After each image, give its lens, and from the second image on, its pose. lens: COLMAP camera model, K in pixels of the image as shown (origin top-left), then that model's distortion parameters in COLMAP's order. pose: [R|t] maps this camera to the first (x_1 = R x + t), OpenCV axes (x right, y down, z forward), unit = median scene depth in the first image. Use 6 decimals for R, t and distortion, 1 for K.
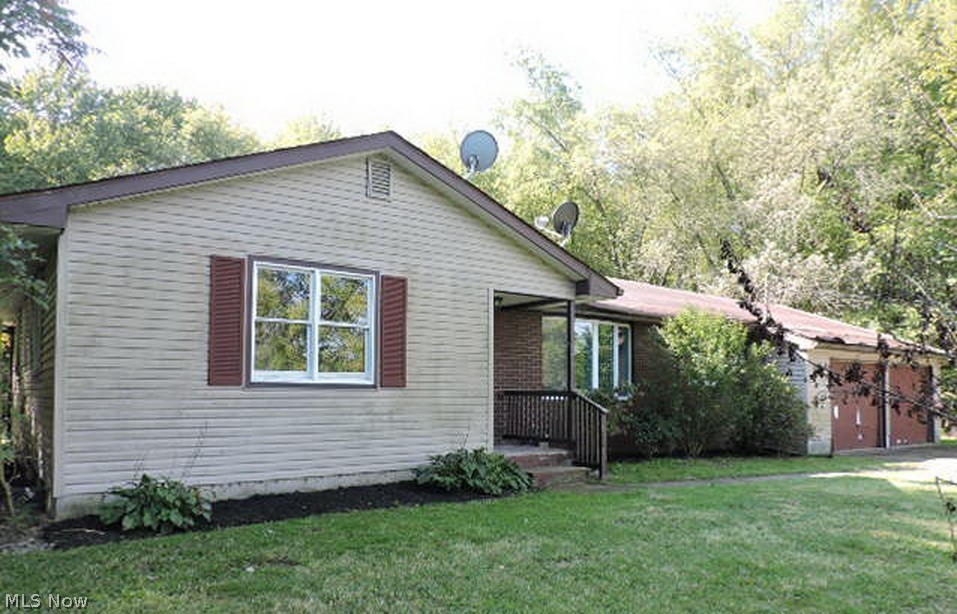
lens RADIAL K [[687.1, 0, 480.2], [0, 687.1, 367.1], [0, 0, 1]] dist [-0.007361, -0.000802]
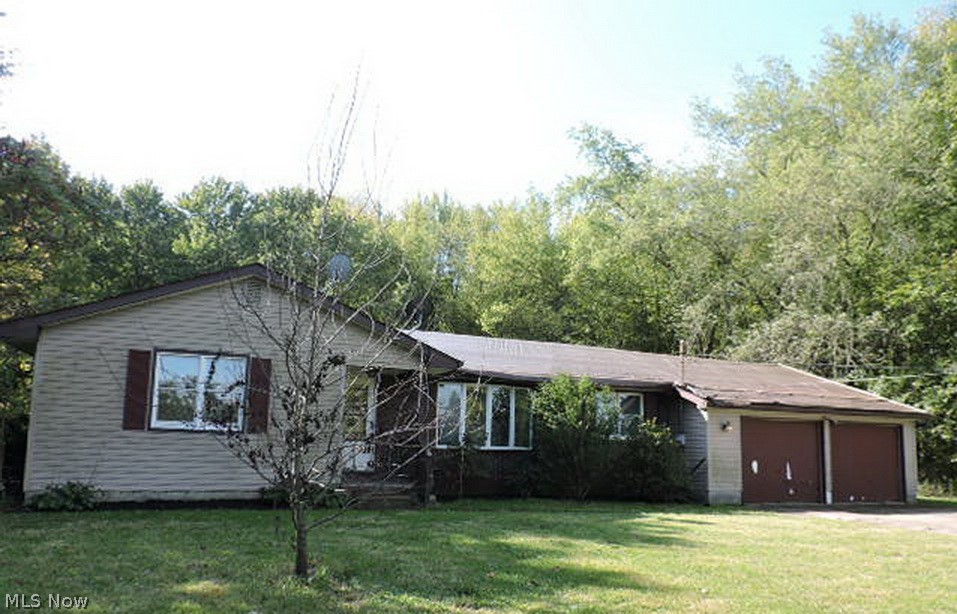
lens RADIAL K [[687.1, 0, 480.2], [0, 687.1, 367.1], [0, 0, 1]] dist [-0.007361, -0.000802]
pose [[0.967285, -0.010685, -0.253468, 0.396491], [-0.010216, 0.996662, -0.081000, 0.001580], [0.253487, 0.080940, 0.963947, -0.171599]]
